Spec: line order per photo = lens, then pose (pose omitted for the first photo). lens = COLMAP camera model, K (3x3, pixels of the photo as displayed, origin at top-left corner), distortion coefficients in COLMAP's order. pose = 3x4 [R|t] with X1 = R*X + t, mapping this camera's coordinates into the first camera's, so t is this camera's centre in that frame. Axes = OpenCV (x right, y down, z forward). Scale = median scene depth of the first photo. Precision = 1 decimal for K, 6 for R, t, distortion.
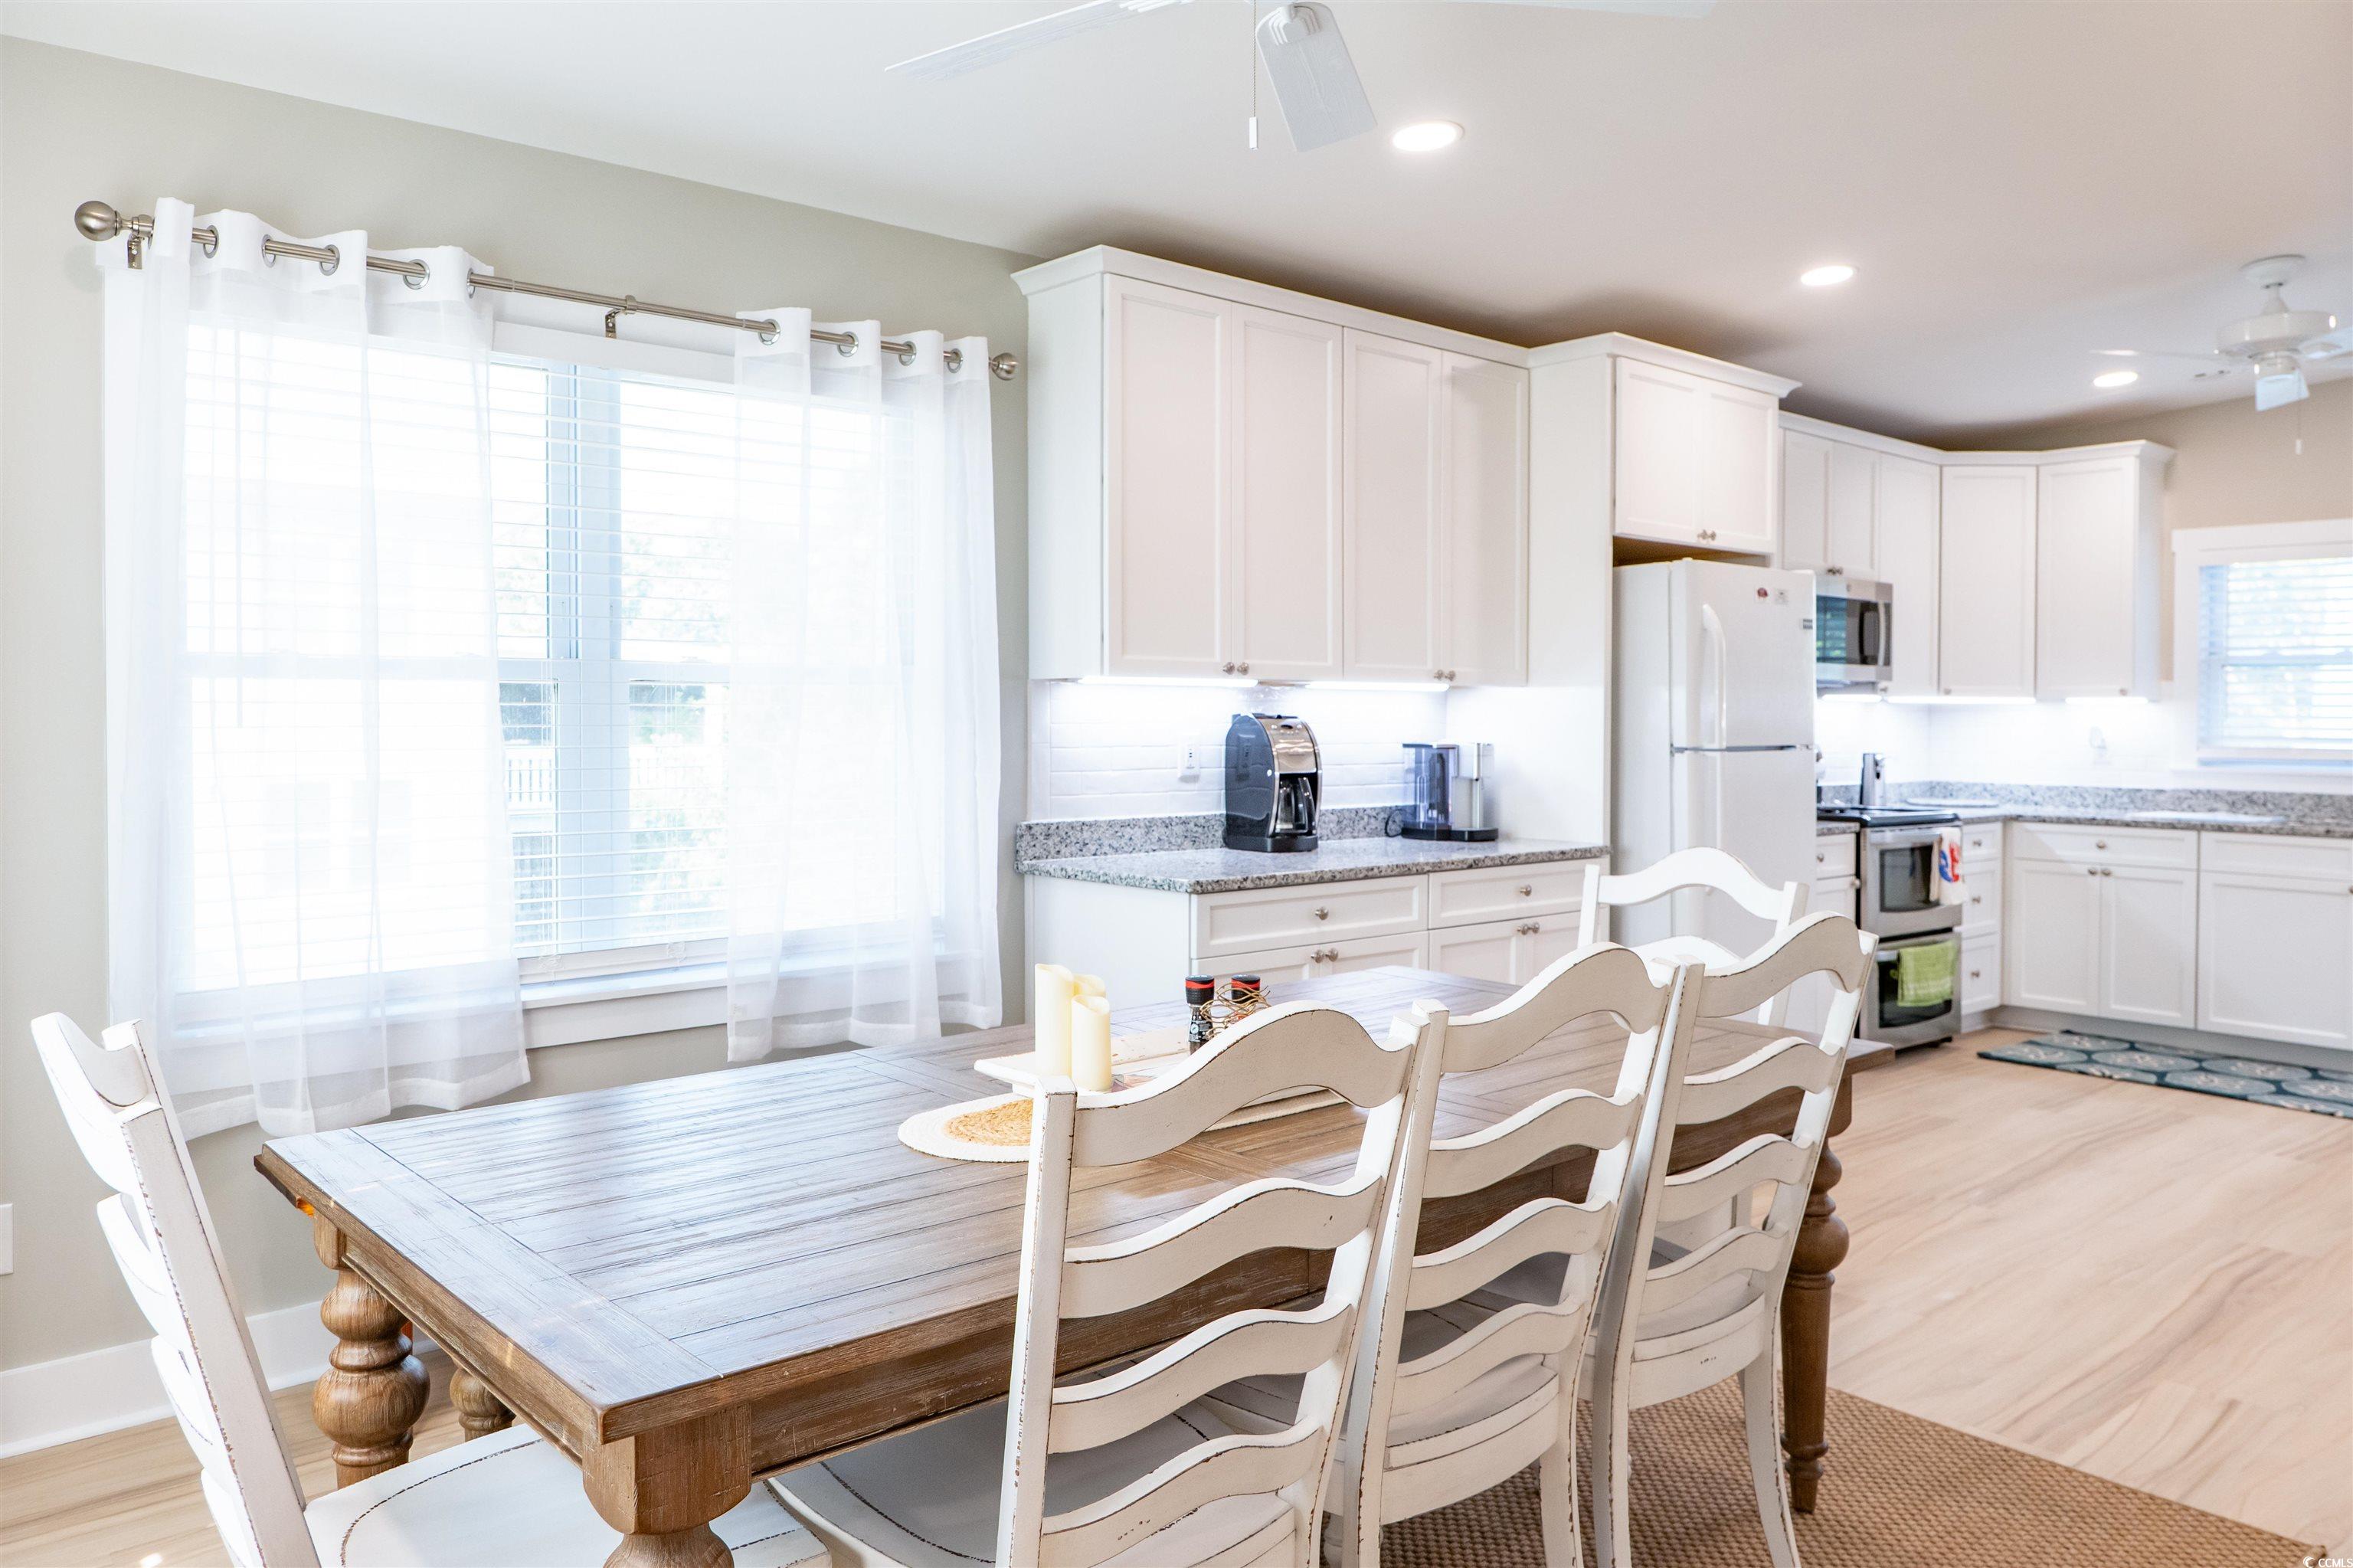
lens RADIAL K [[1681.1, 0, 1167.8], [0, 1681.1, 769.0], [0, 0, 1]] dist [0.003785, -0.008493]
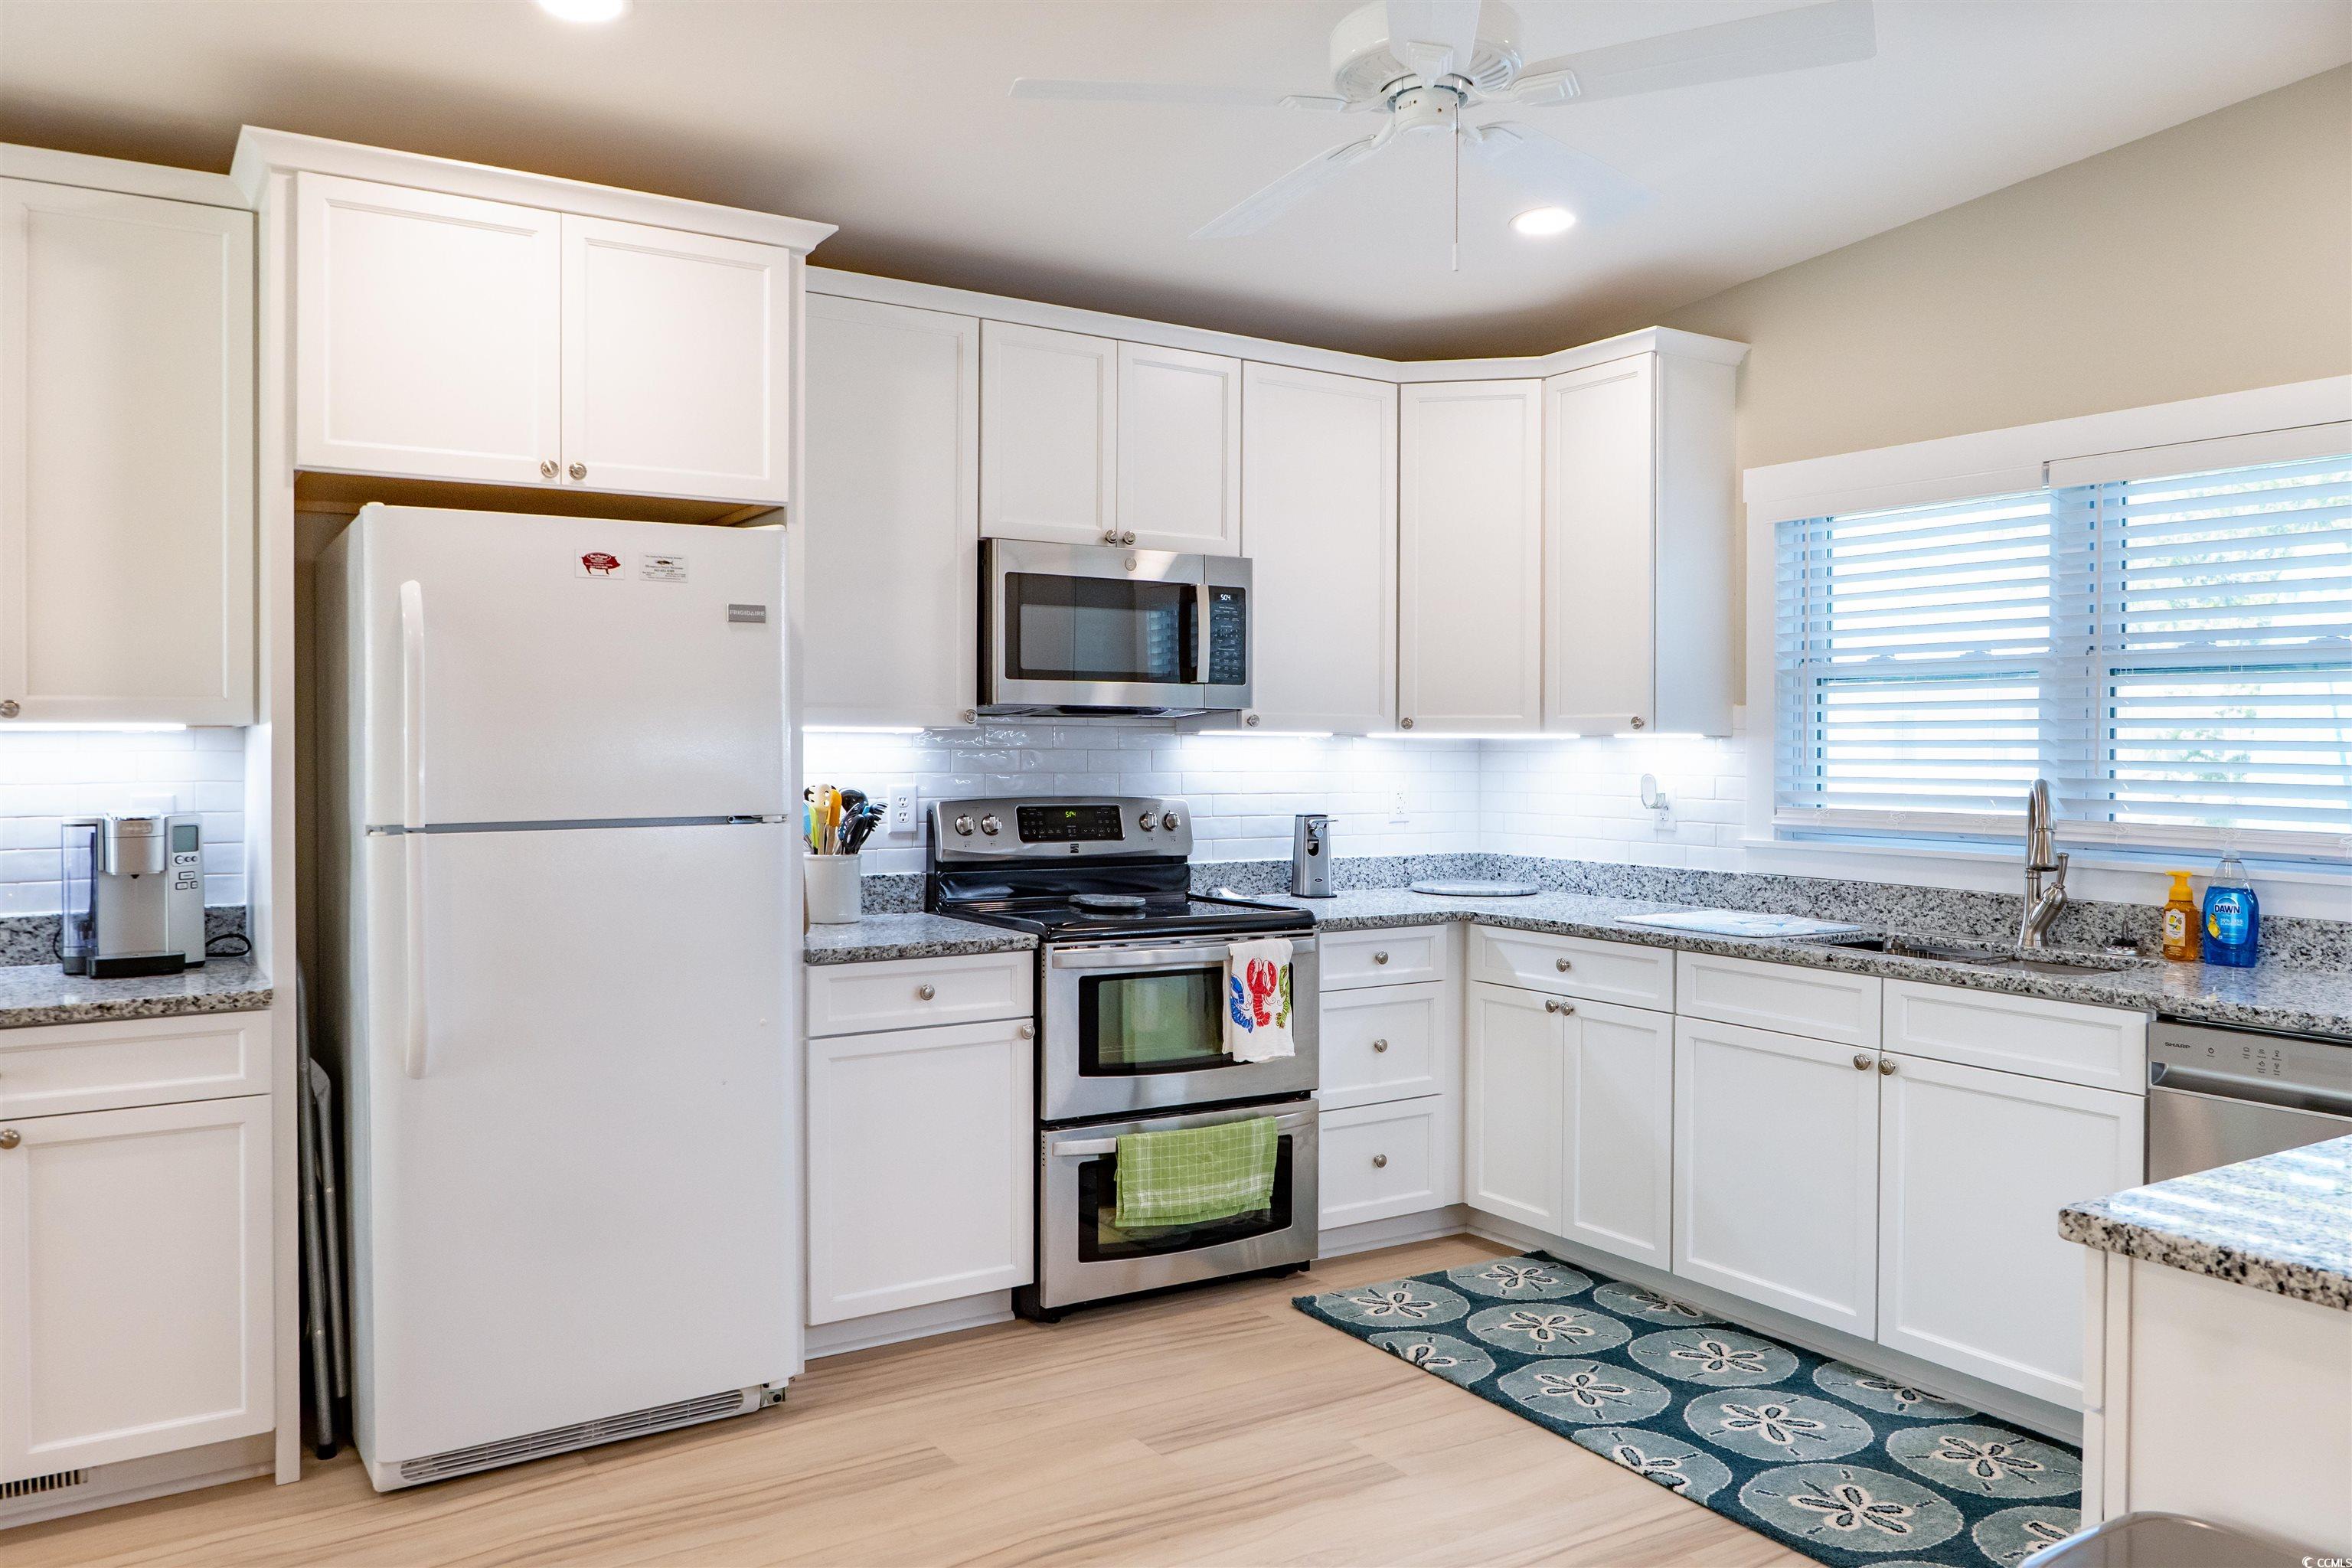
lens RADIAL K [[1680.3, 0, 1181.0], [0, 1680.3, 770.8], [0, 0, 1]] dist [0.003785, -0.008493]
pose [[0.988339, 0.000102, -0.152272, 0.509517], [-0.002326, 0.999893, -0.014427, -0.018378], [0.152254, 0.014613, 0.988233, 0.353769]]
